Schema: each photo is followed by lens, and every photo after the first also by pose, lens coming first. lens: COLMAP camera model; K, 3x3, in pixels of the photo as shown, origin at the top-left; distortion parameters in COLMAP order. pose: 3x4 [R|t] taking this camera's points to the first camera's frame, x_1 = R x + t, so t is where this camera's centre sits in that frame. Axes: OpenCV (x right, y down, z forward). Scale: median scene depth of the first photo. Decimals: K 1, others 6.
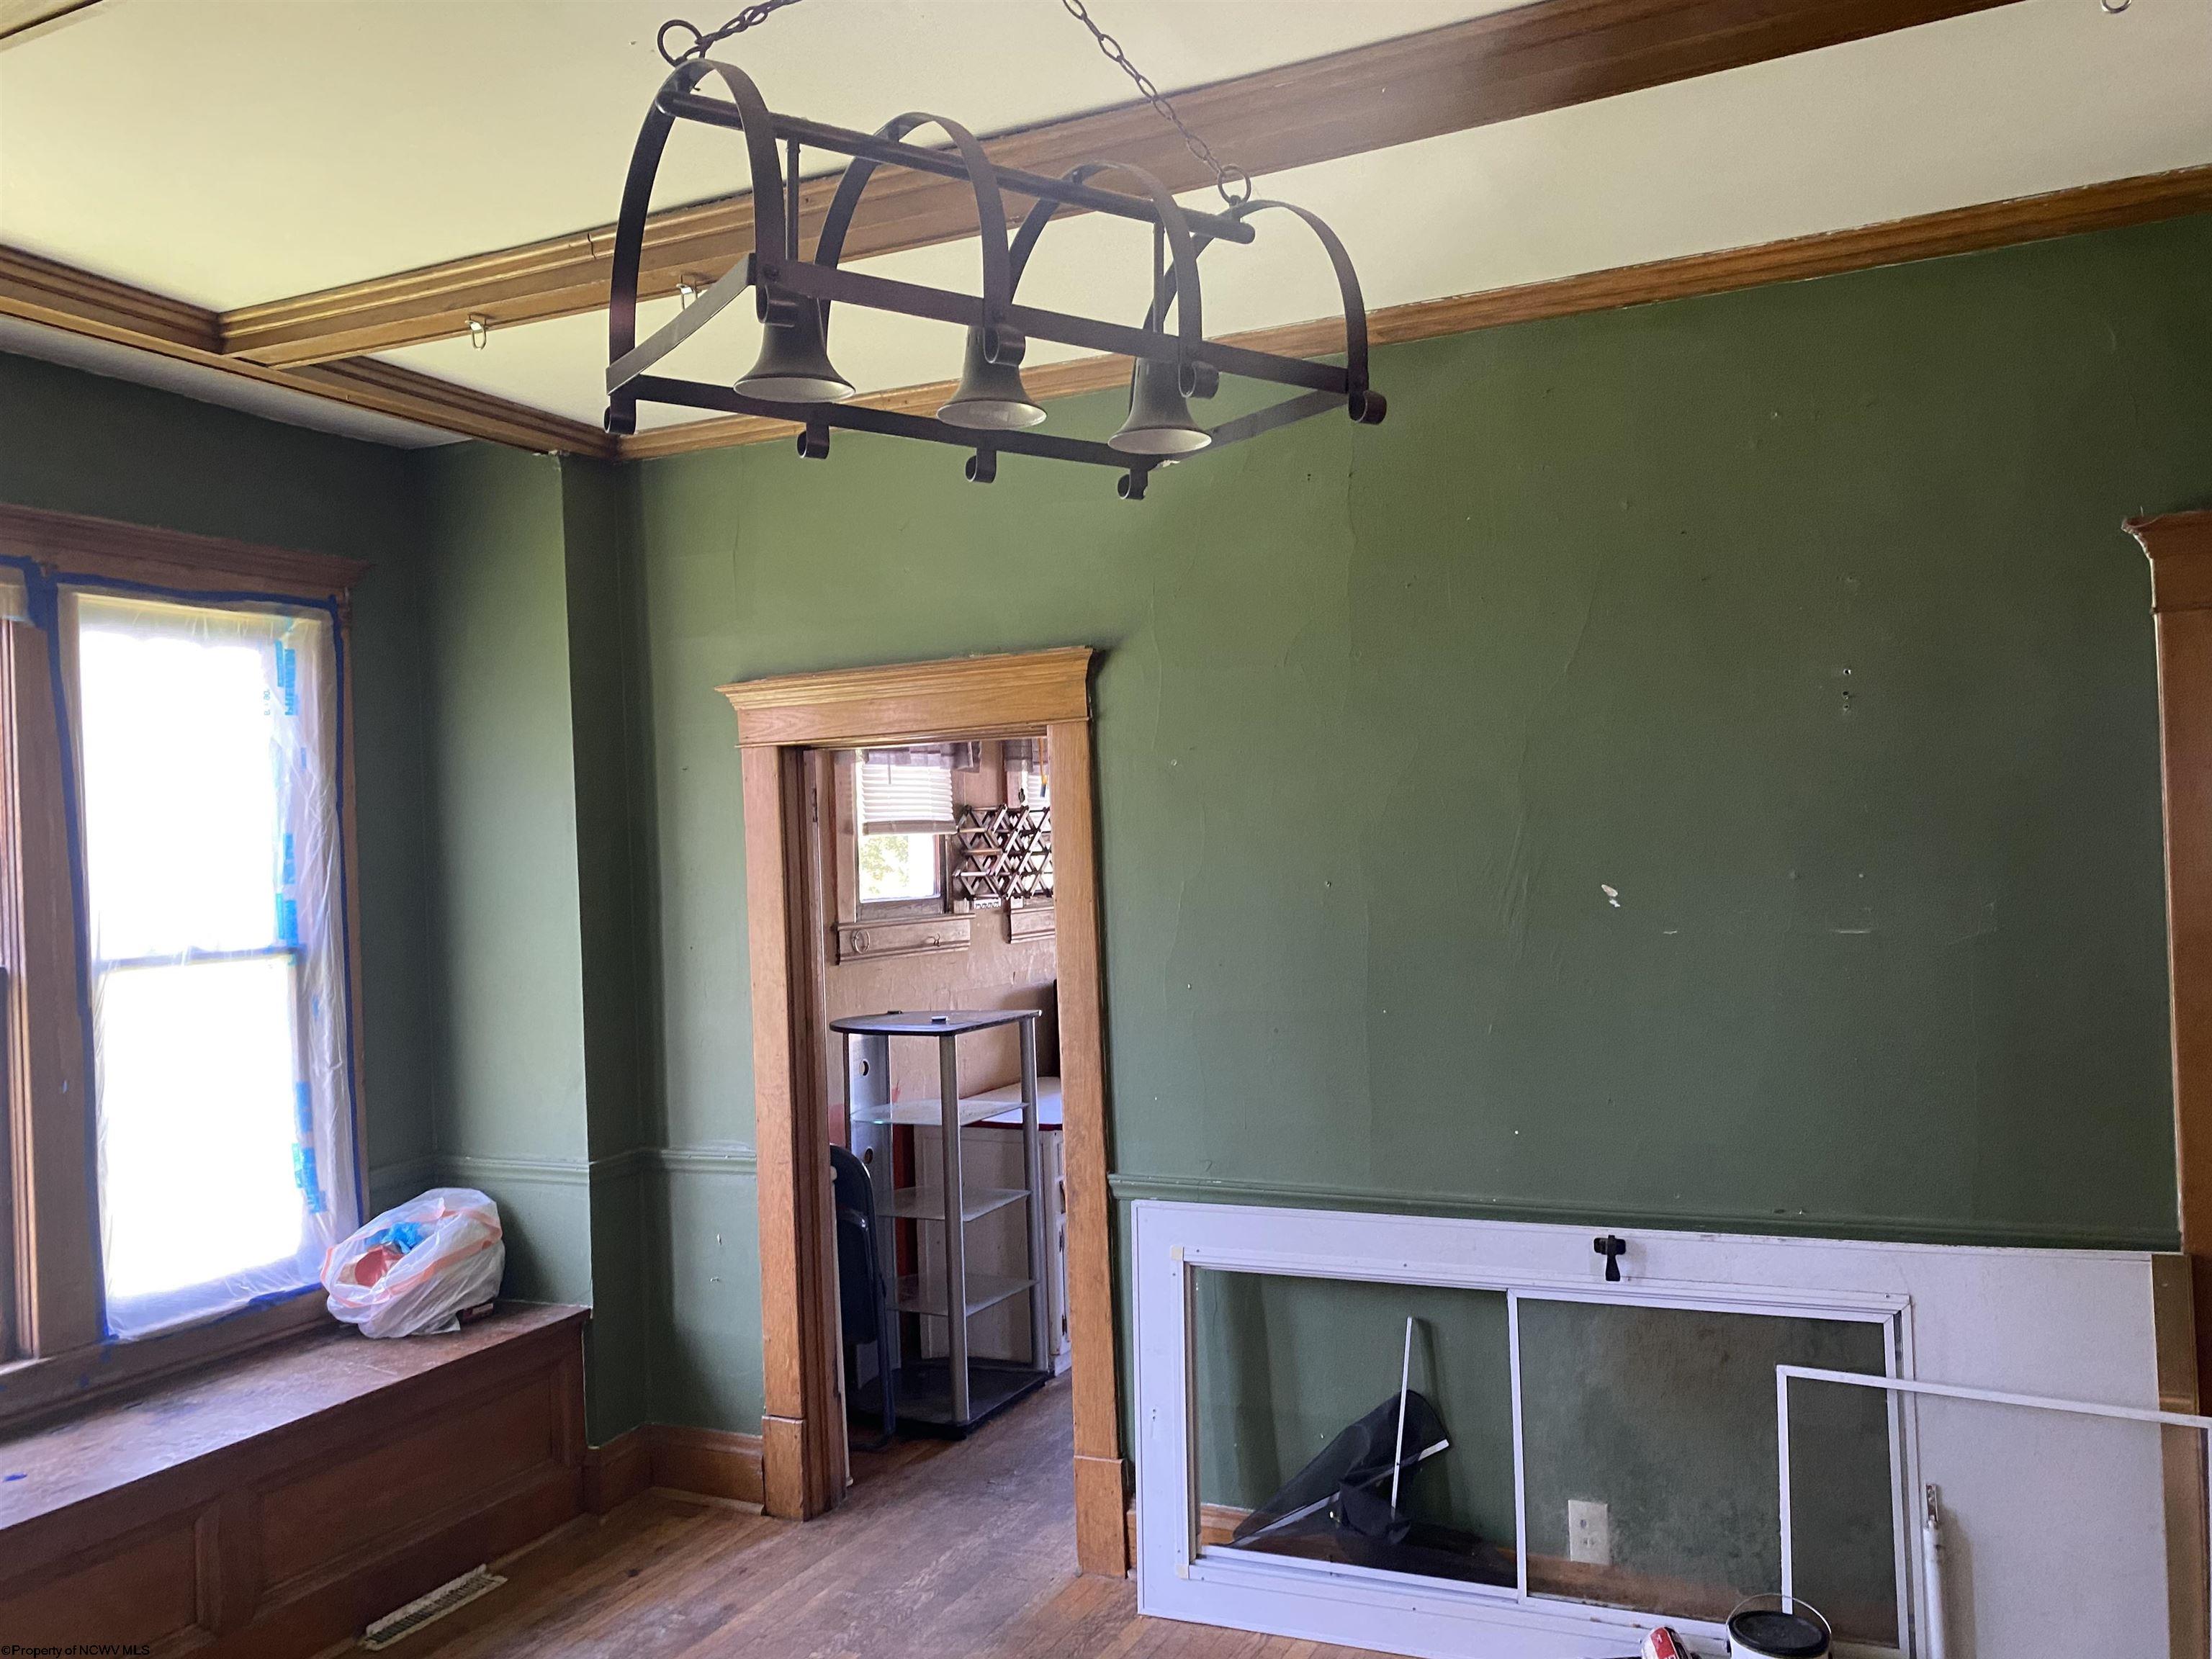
lens RADIAL K [[1681.8, 0, 1093.8], [0, 1681.8, 842.5], [0, 0, 1]] dist [0.065614, -0.083895]
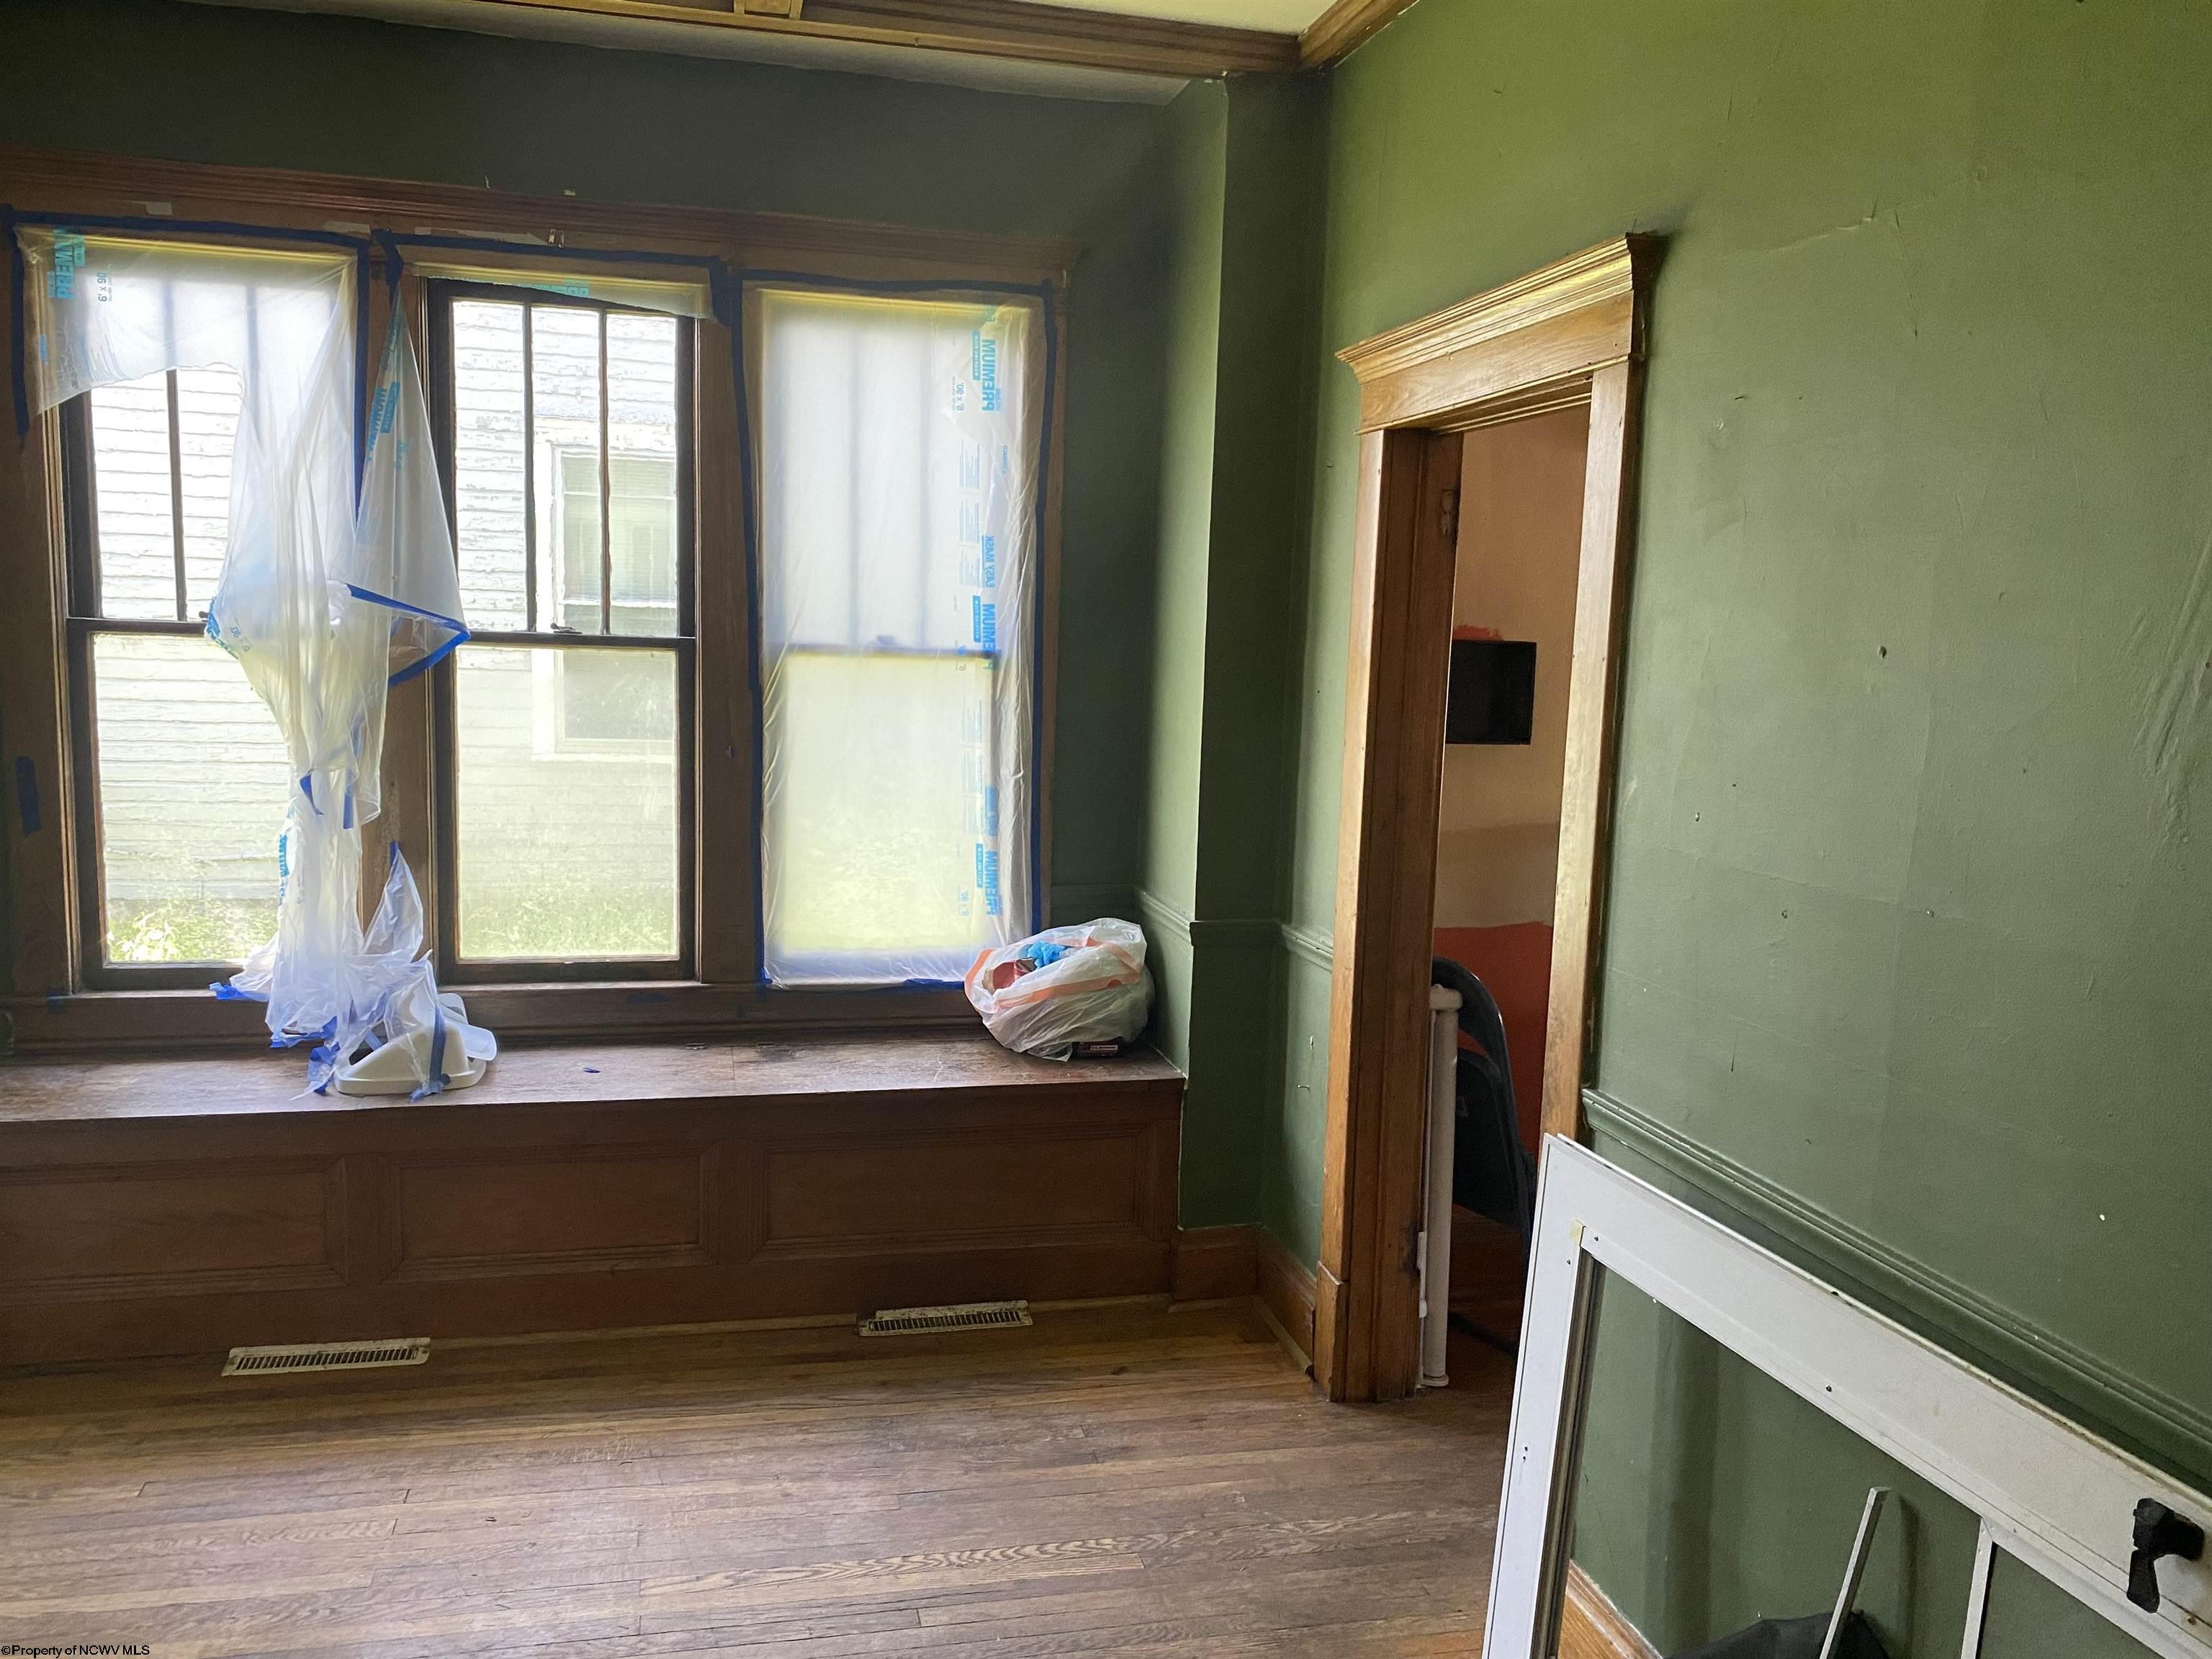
lens RADIAL K [[1681.8, 0, 1103.6], [0, 1681.8, 826.1], [0, 0, 1]] dist [0.065614, -0.083895]
pose [[0.634102, 0.149011, -0.758756, 0.350523], [-0.053954, 0.987391, 0.148822, 0.013366], [0.771364, -0.053431, 0.634147, 0.433423]]
